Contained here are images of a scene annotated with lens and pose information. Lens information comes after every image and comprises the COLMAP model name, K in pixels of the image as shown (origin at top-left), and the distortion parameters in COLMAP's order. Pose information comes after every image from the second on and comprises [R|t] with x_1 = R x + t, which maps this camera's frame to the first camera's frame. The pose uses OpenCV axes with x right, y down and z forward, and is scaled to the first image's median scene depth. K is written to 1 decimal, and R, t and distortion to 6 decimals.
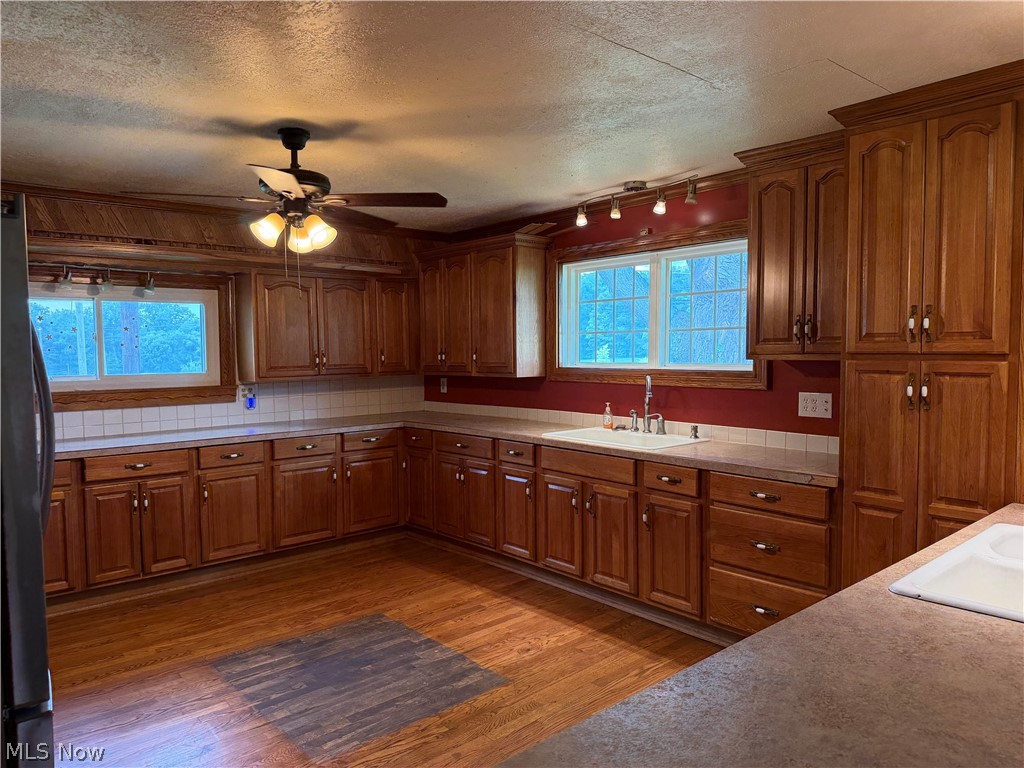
lens RADIAL K [[725.7, 0, 514.4], [0, 725.7, 389.1], [0, 0, 1]] dist [0.050240, -0.063064]
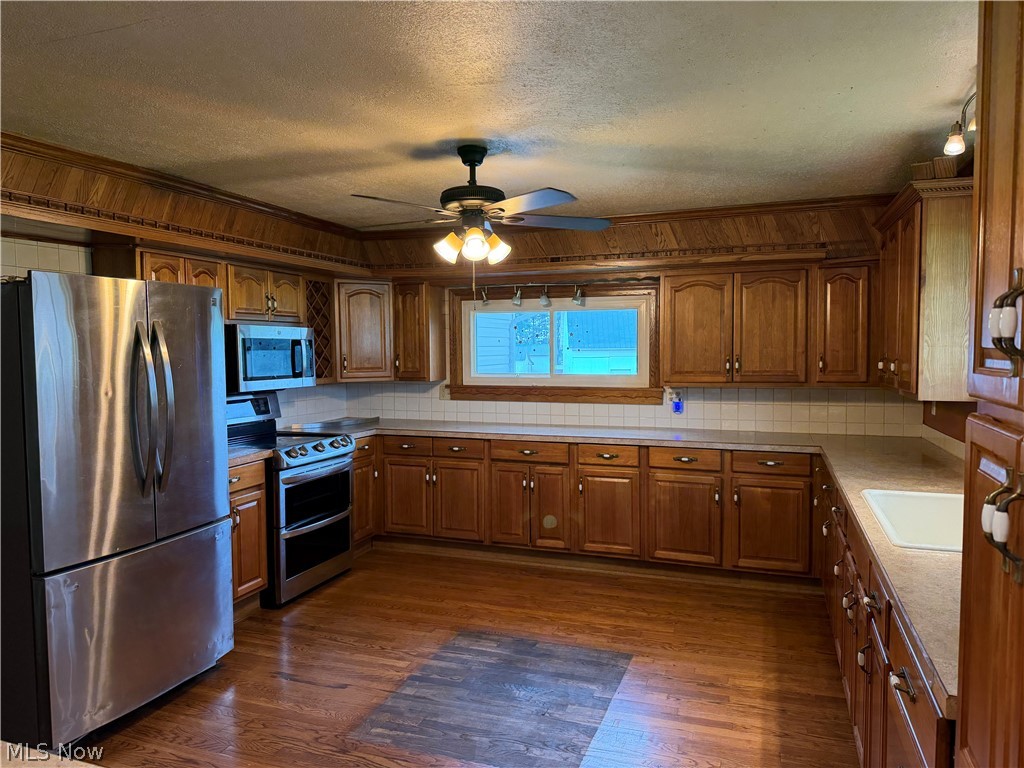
lens RADIAL K [[725.7, 0, 511.4], [0, 725.7, 377.4], [0, 0, 1]] dist [0.050240, -0.063064]
pose [[0.475552, 0.045145, -0.878529, 0.447445], [-0.050331, 0.998443, 0.024063, -0.037776], [0.878247, 0.032774, 0.477083, 0.382727]]
